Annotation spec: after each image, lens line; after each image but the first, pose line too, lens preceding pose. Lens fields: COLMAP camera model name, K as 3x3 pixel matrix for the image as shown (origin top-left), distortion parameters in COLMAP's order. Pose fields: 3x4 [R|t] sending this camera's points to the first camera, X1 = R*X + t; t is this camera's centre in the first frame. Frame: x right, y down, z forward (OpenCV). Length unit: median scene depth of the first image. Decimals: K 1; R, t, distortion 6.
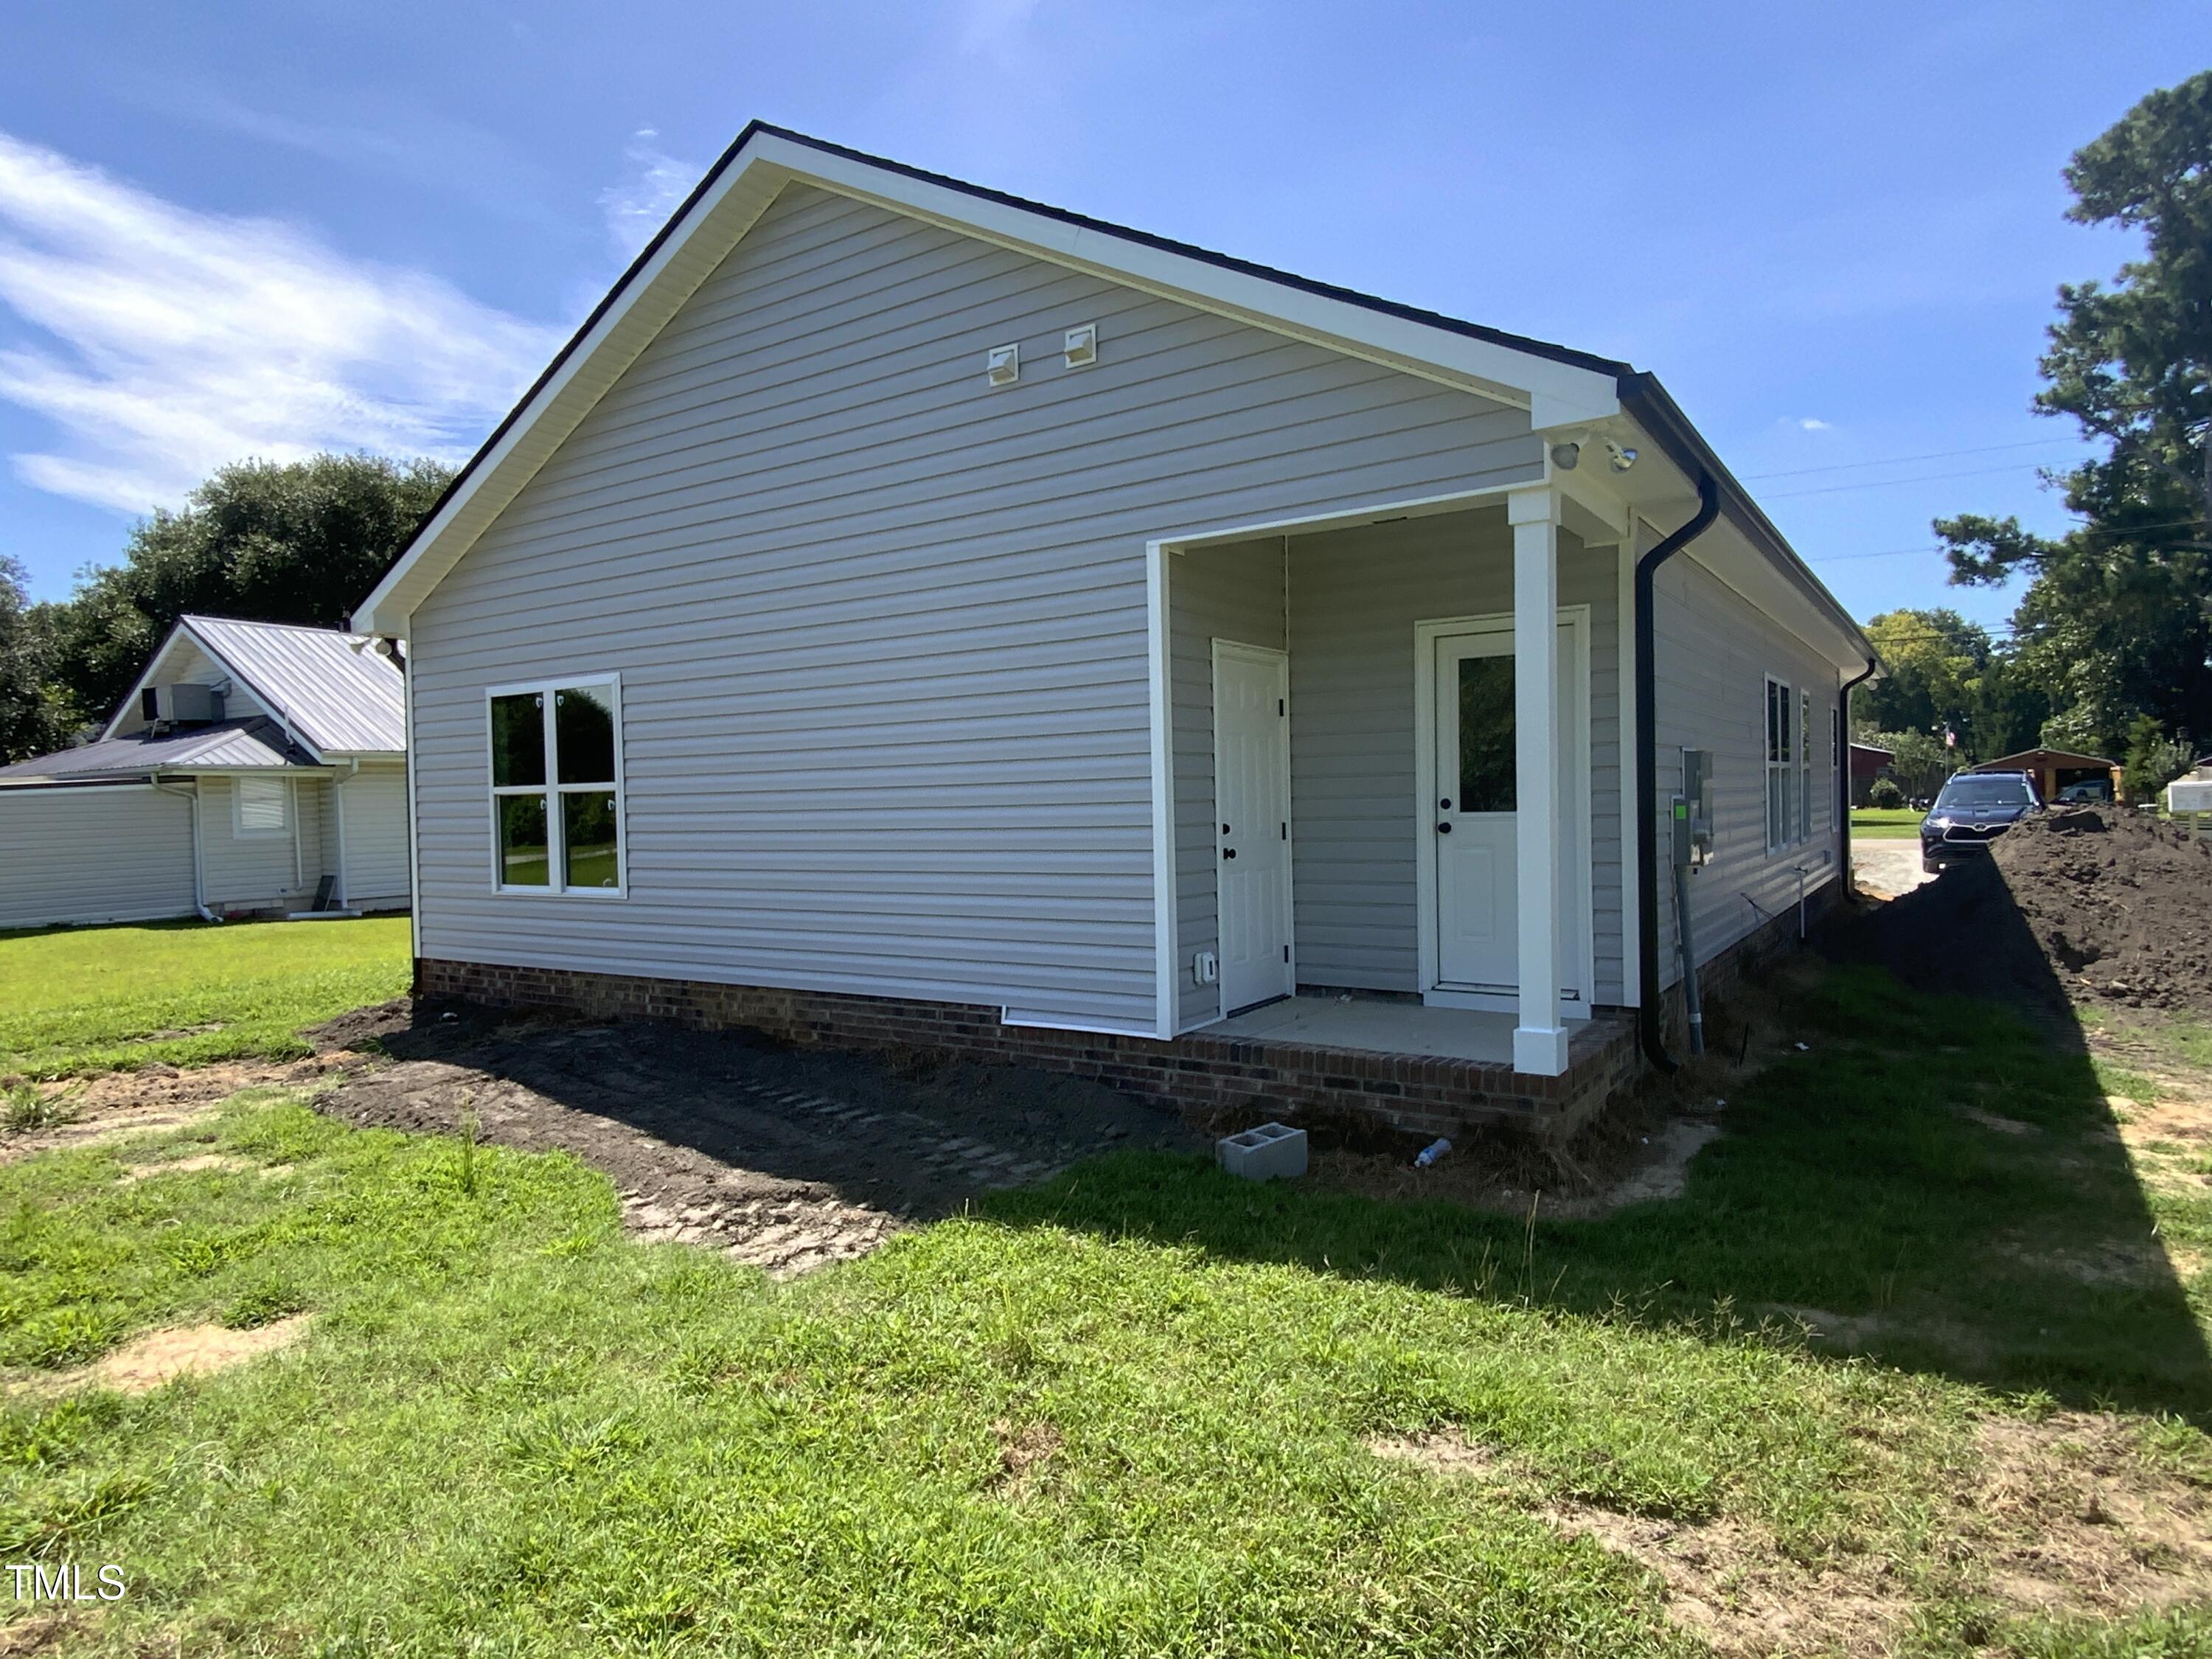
lens RADIAL K [[1292.3, 0, 1106.0], [0, 1292.3, 829.5], [0, 0, 1]] dist [0.055273, -0.067045]
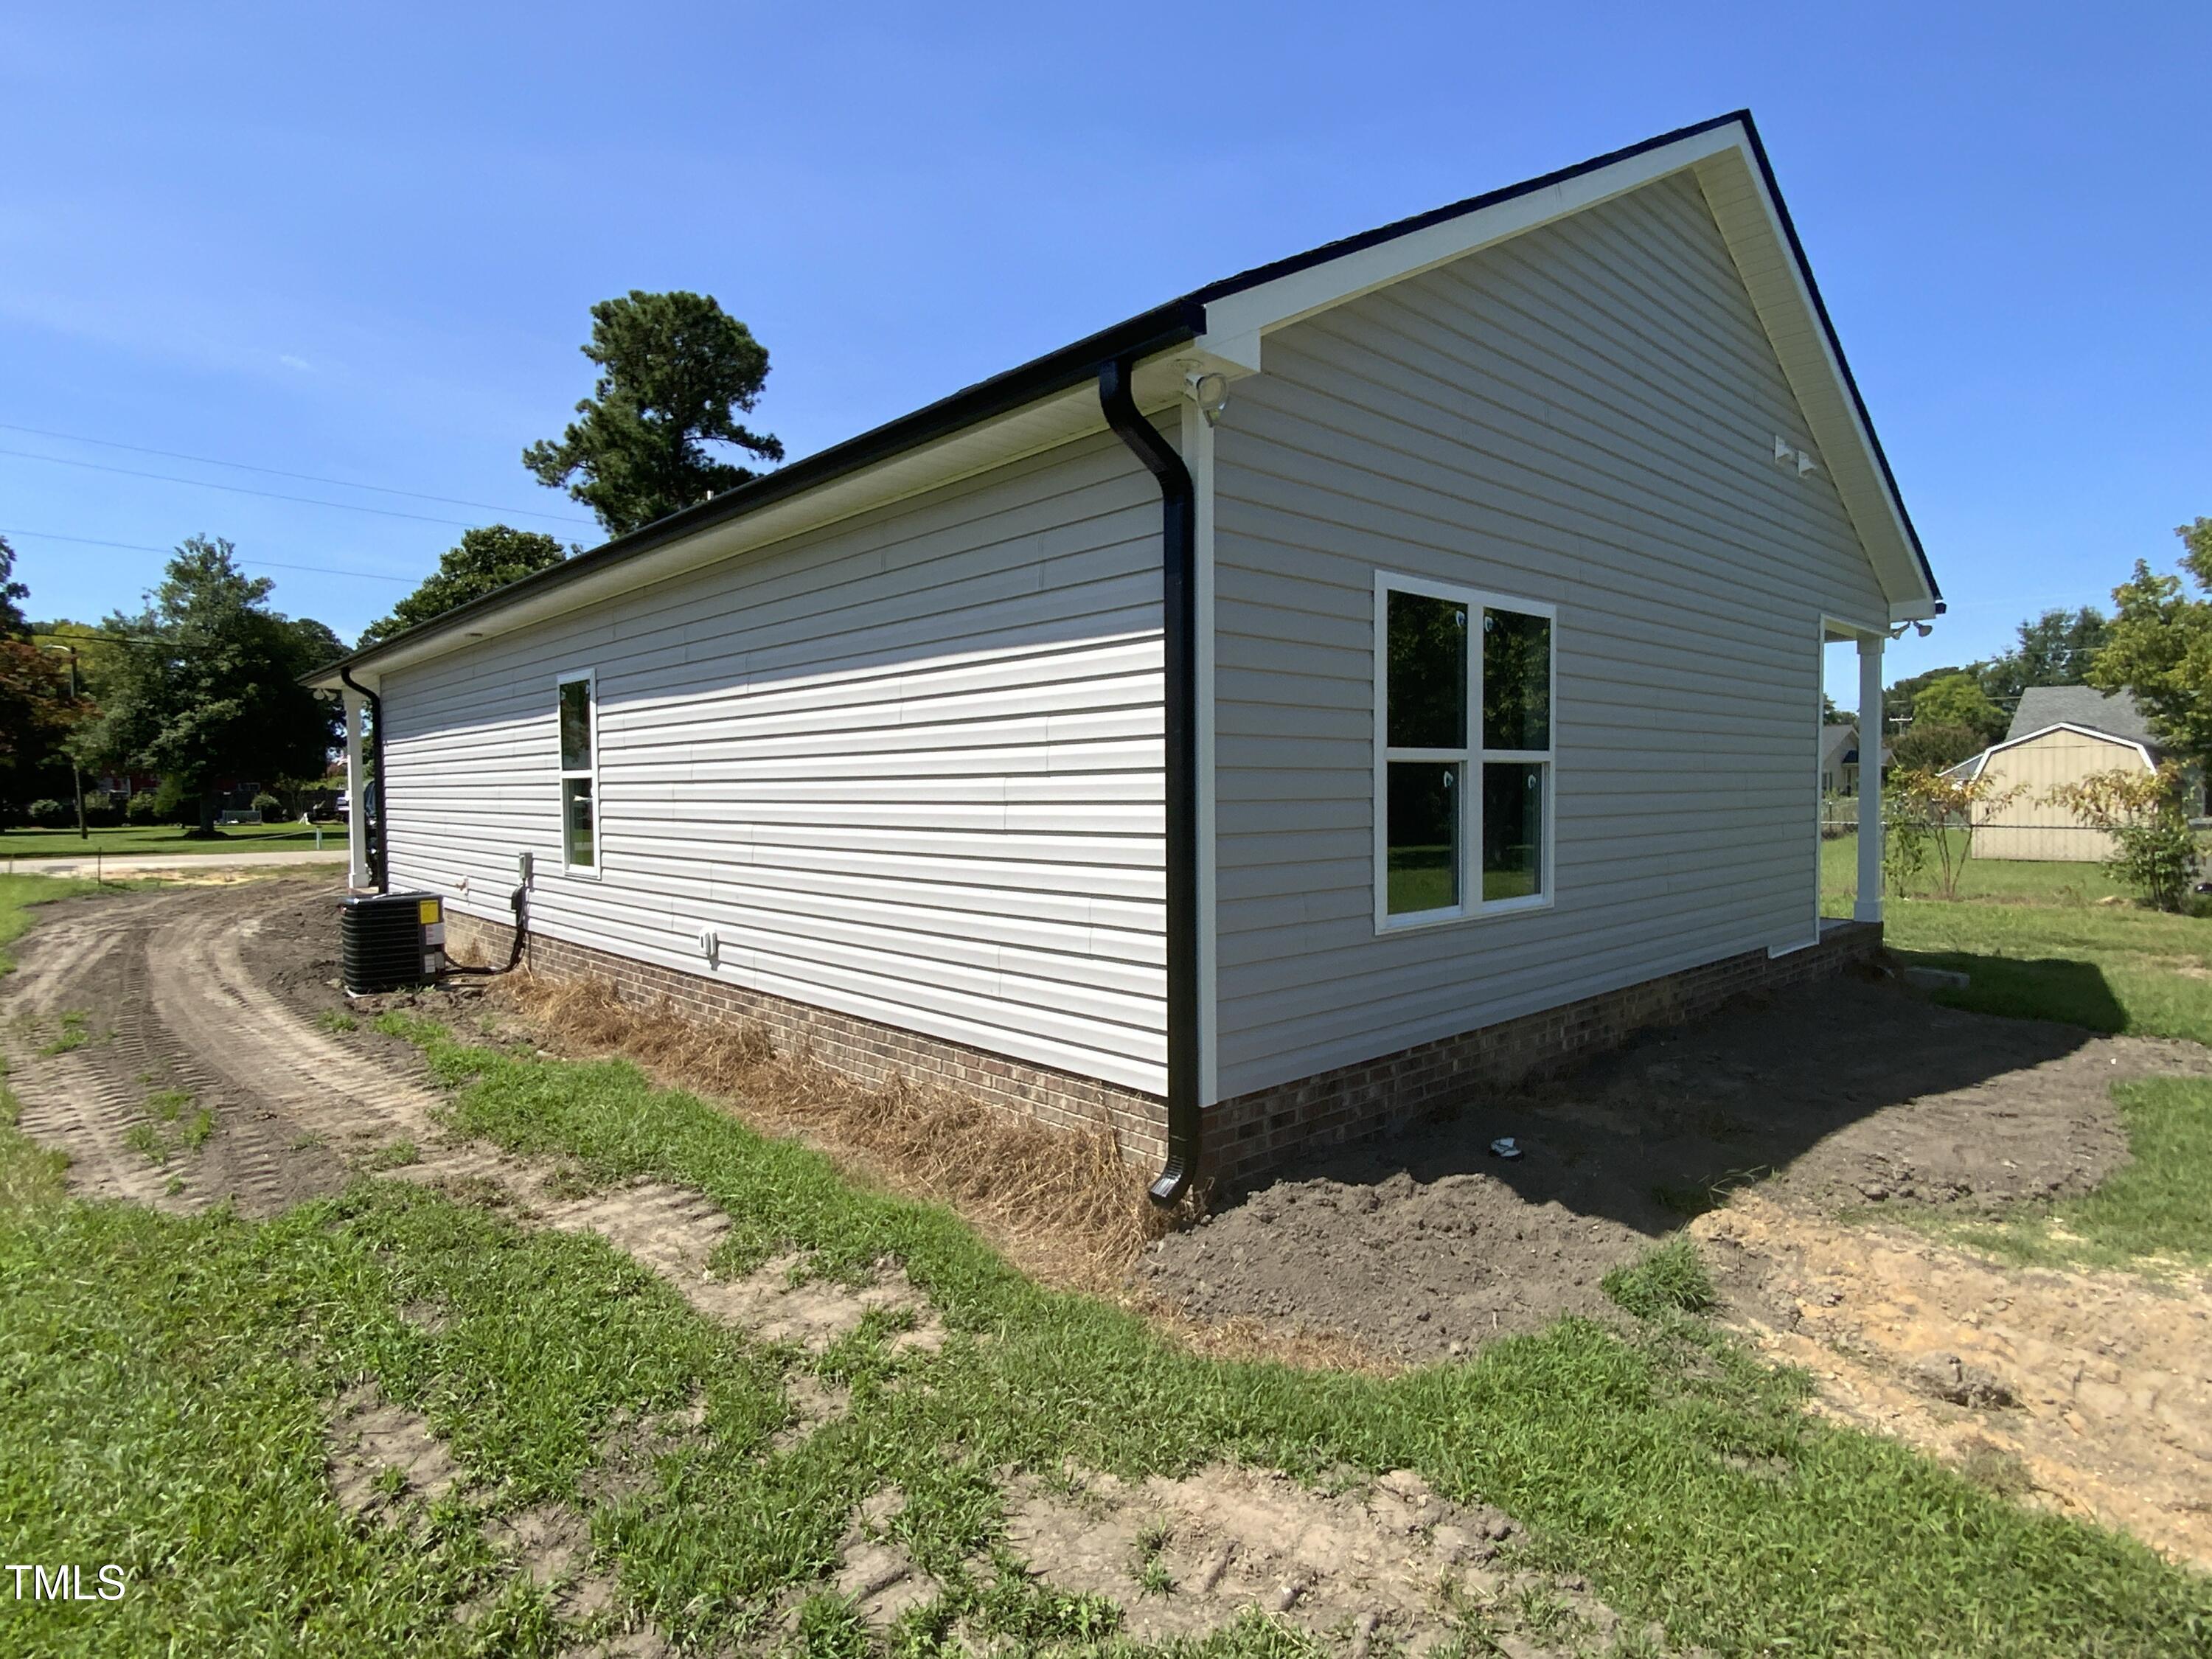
lens RADIAL K [[1171.2, 0, 1106.0], [0, 1171.2, 829.5], [0, 0, 1]] dist [0.000172, -0.000114]
pose [[0.239114, -0.014908, 0.970877, -1.040048], [0.027191, 0.999593, 0.008652, -0.004255], [-0.970611, 0.024331, 0.239422, 1.038568]]
